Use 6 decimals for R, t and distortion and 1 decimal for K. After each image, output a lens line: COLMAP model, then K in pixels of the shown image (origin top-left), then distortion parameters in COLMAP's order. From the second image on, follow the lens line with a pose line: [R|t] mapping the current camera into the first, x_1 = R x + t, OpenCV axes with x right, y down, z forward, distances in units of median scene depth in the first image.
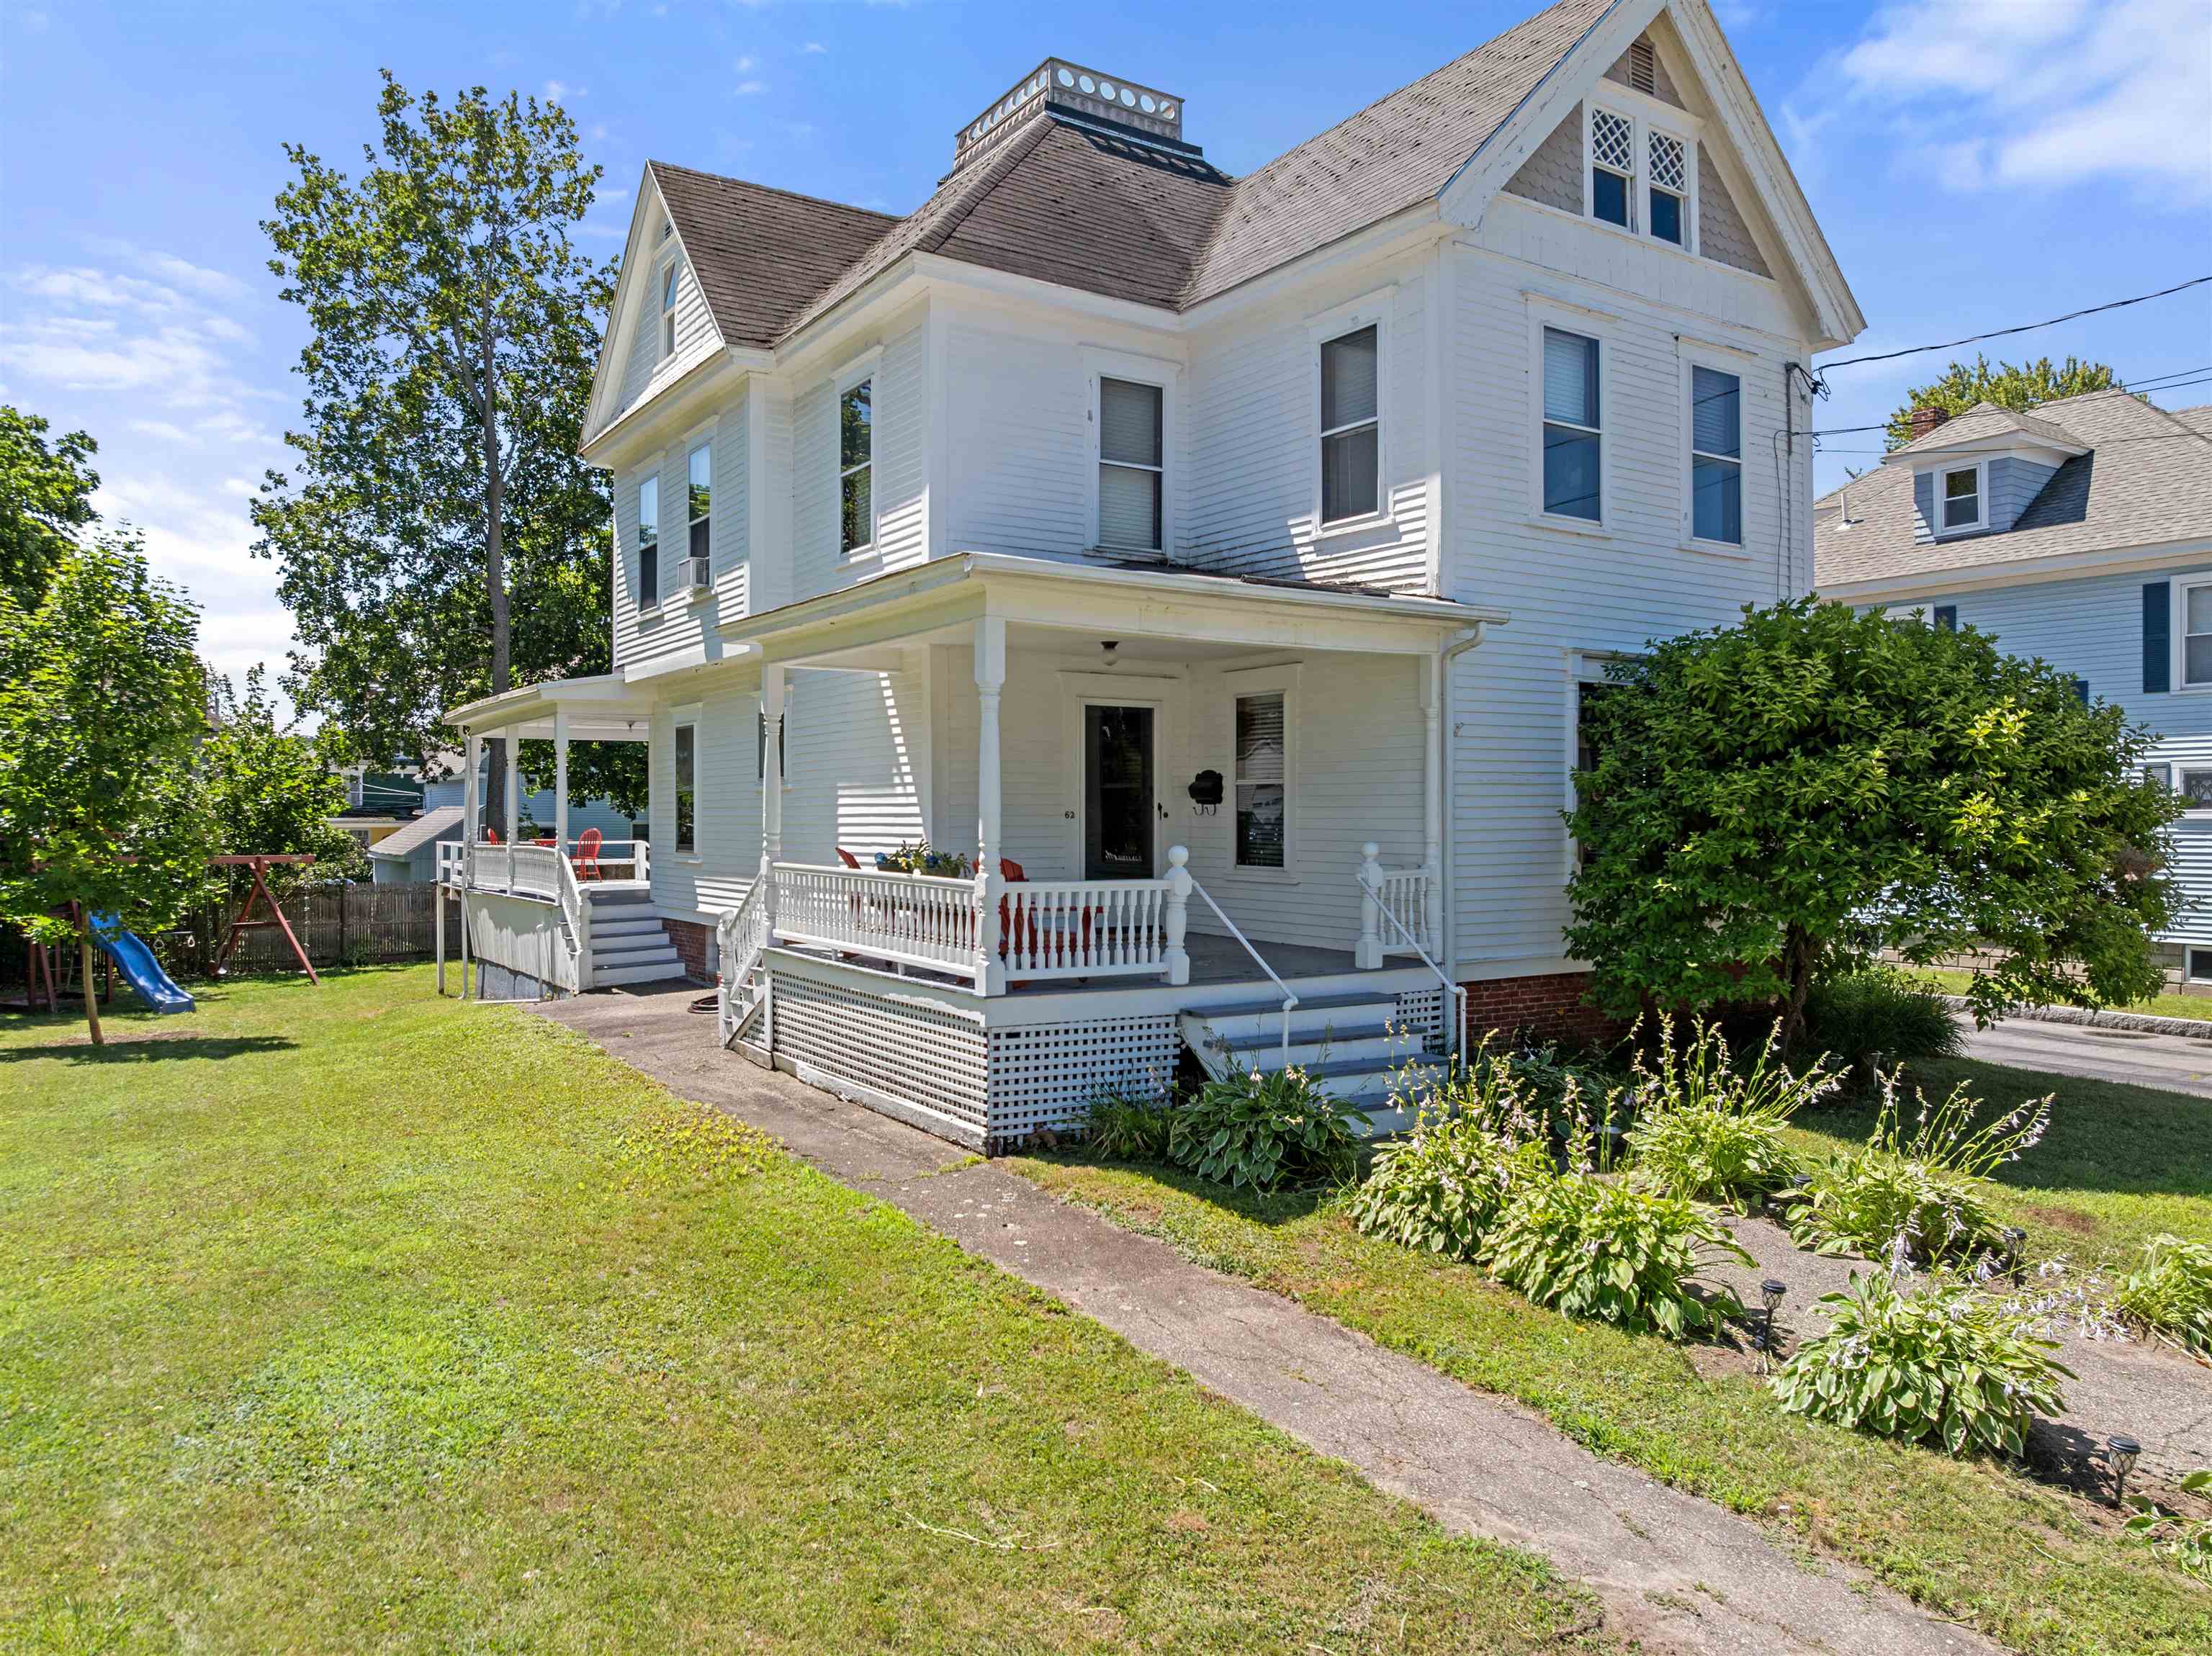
lens RADIAL K [[1584.9, 0, 1118.7], [0, 1584.9, 827.7], [0, 0, 1]] dist [-0.056837, -0.001653]
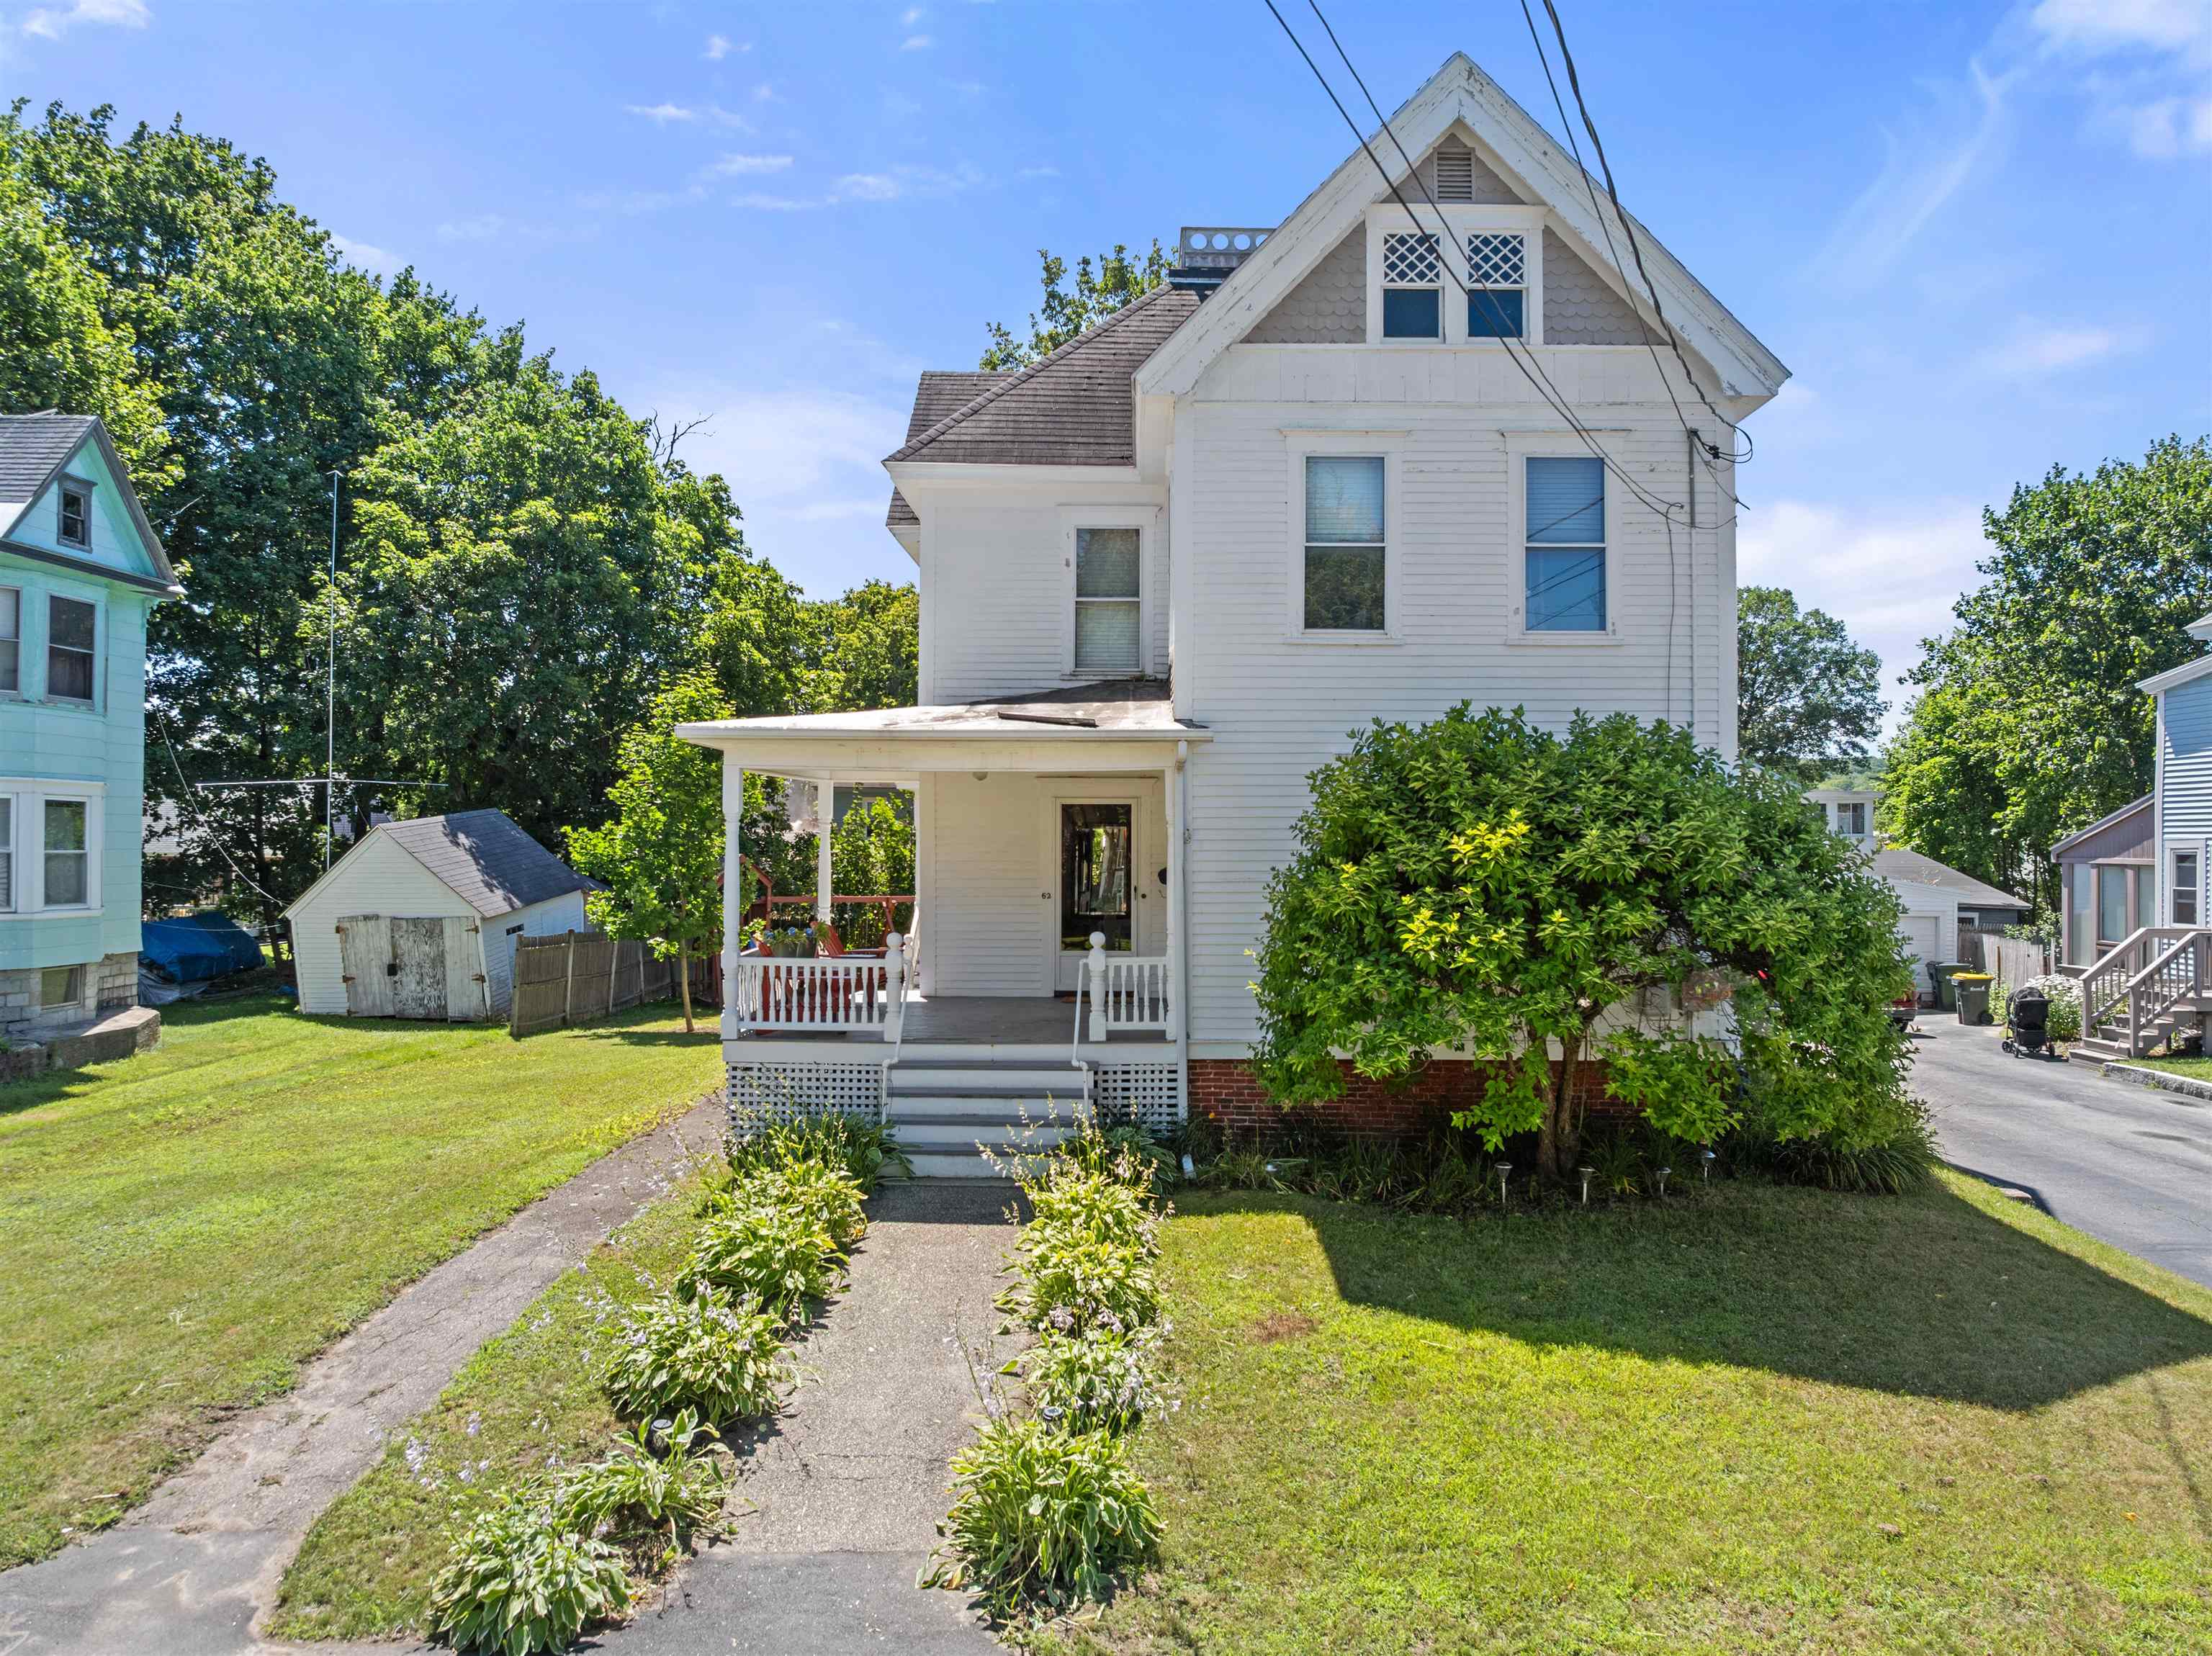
lens RADIAL K [[1584.9, 0, 1118.7], [0, 1584.9, 827.7], [0, 0, 1]] dist [-0.056837, -0.001653]
pose [[0.830528, -0.003460, -0.556966, 0.664117], [-0.005227, 0.999888, -0.014005, -0.042254], [0.556952, 0.014542, 0.830417, 0.026214]]
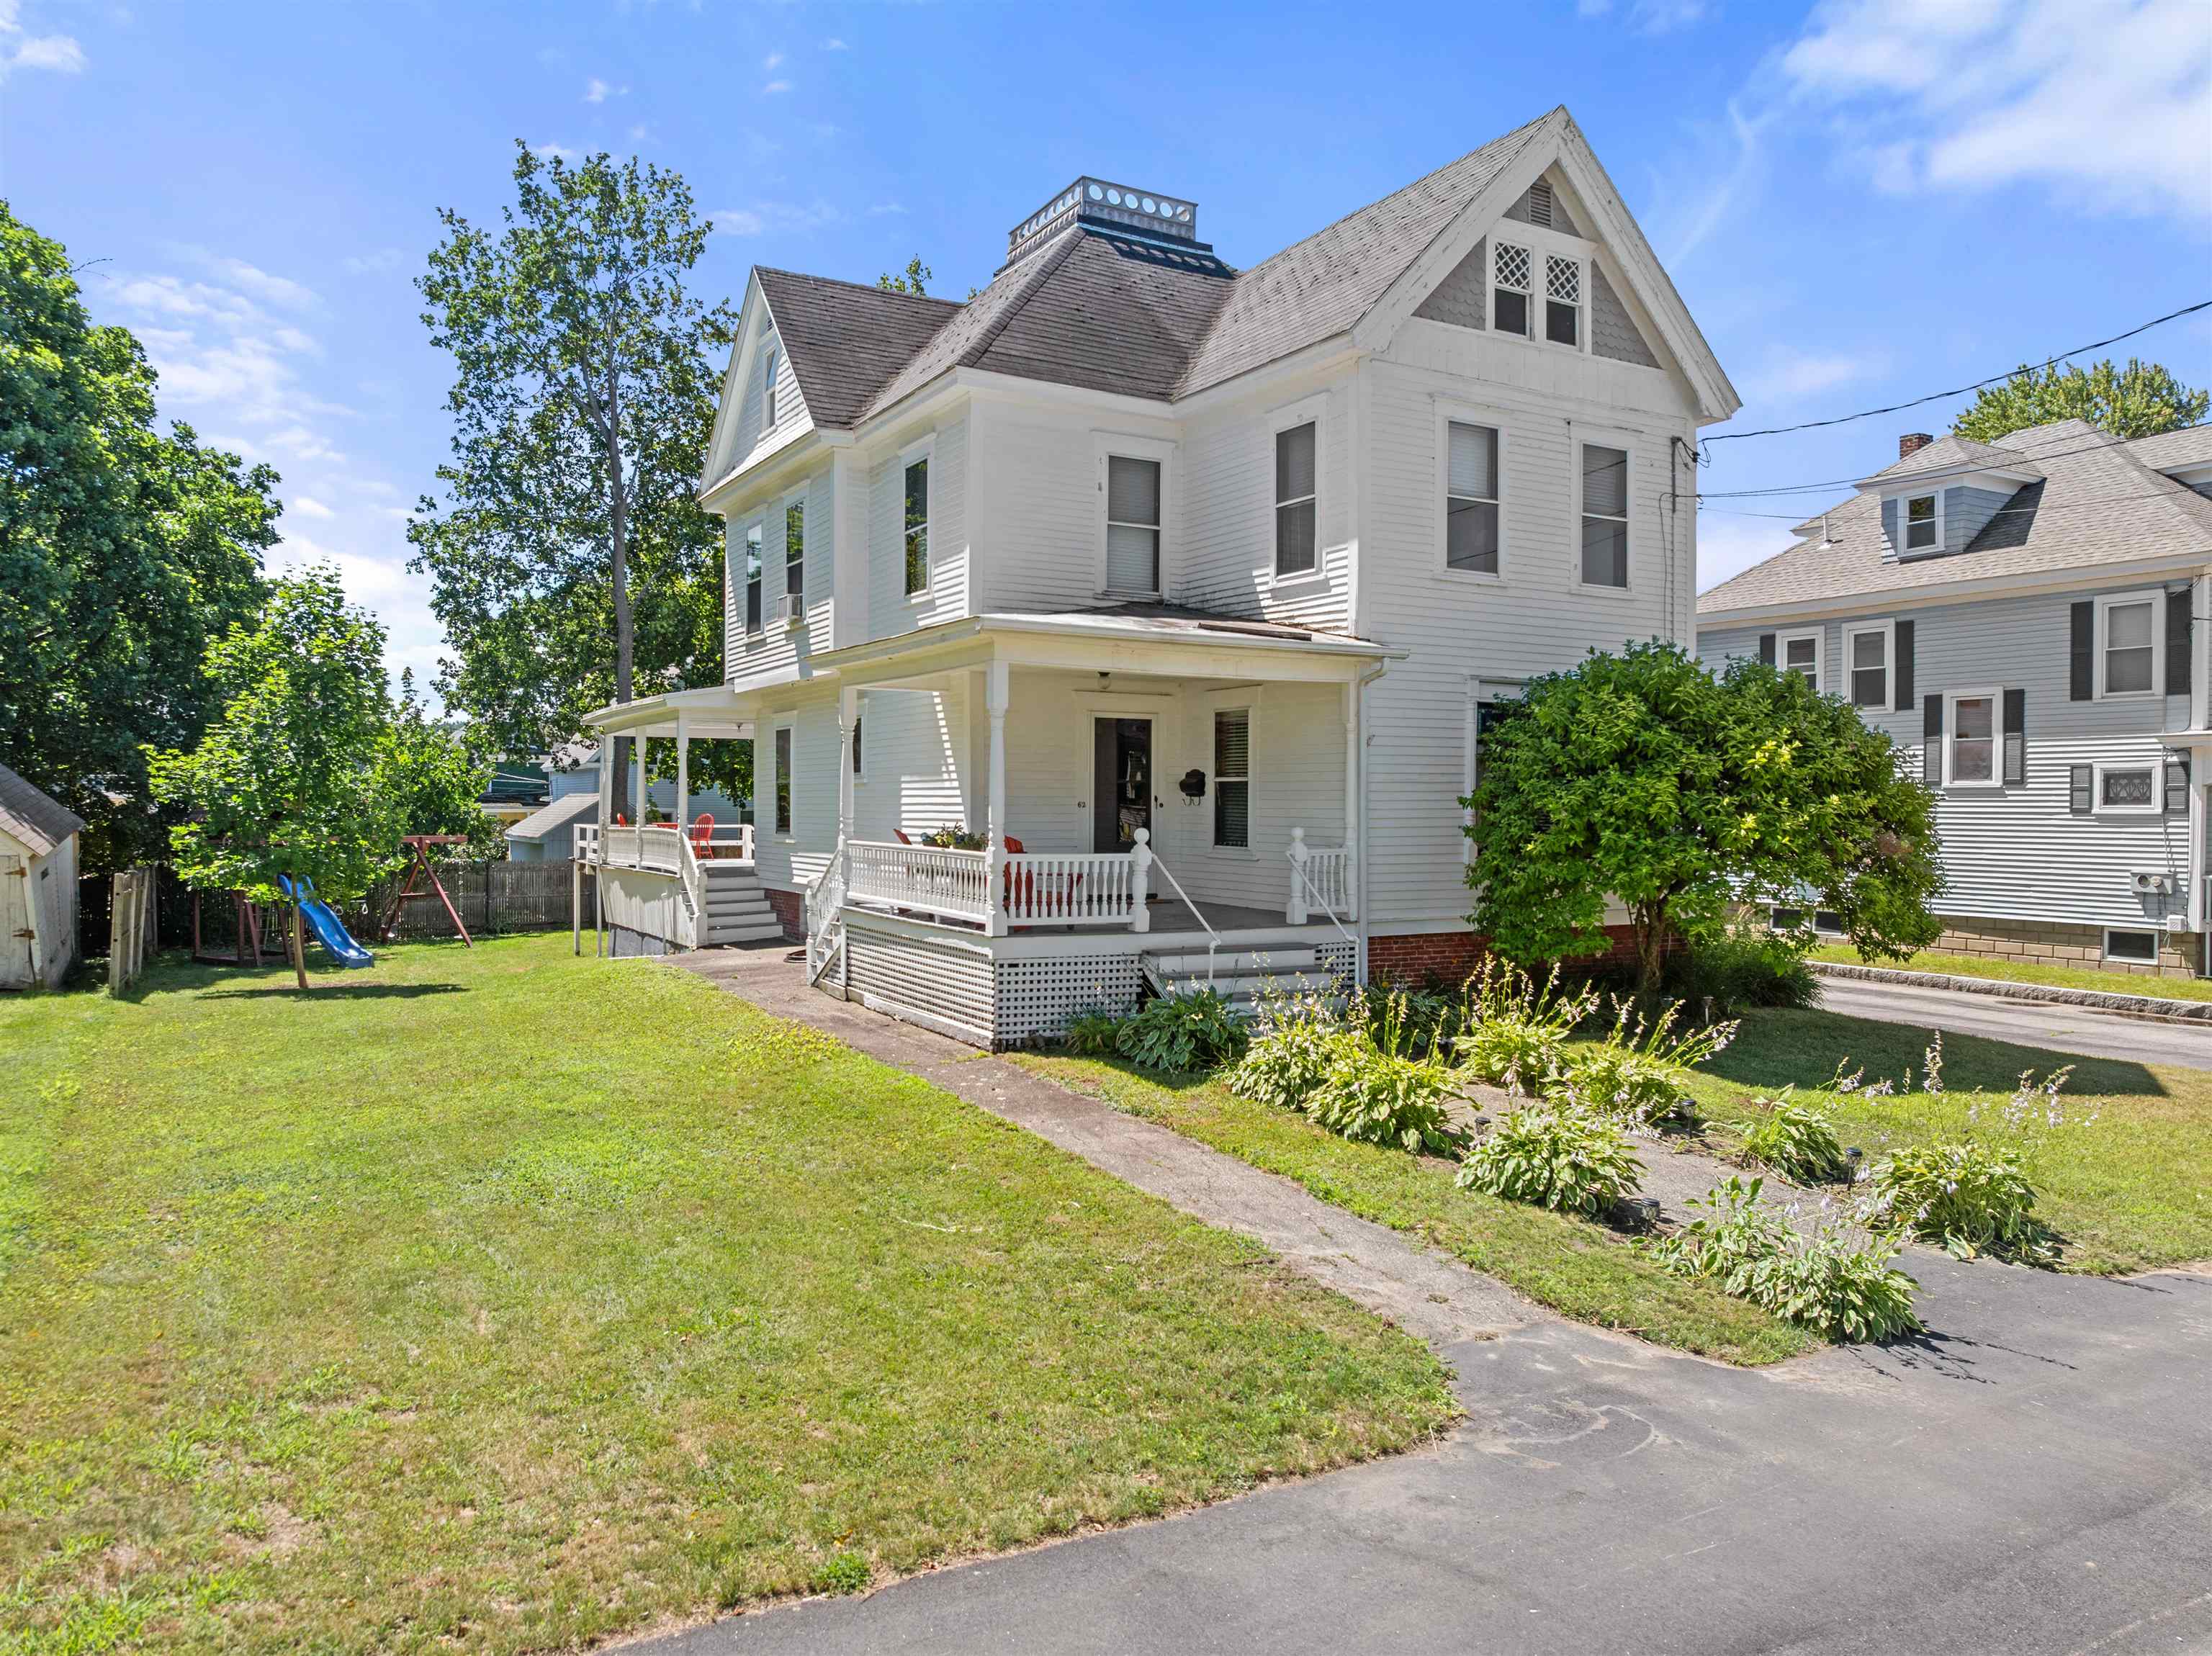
lens RADIAL K [[1584.9, 0, 1118.7], [0, 1584.9, 827.7], [0, 0, 1]] dist [-0.056837, -0.001653]
pose [[0.997972, 0.006159, -0.063359, 0.075950], [-0.005738, 0.999960, 0.006830, 0.001345], [0.063399, -0.006453, 0.997967, -0.249357]]
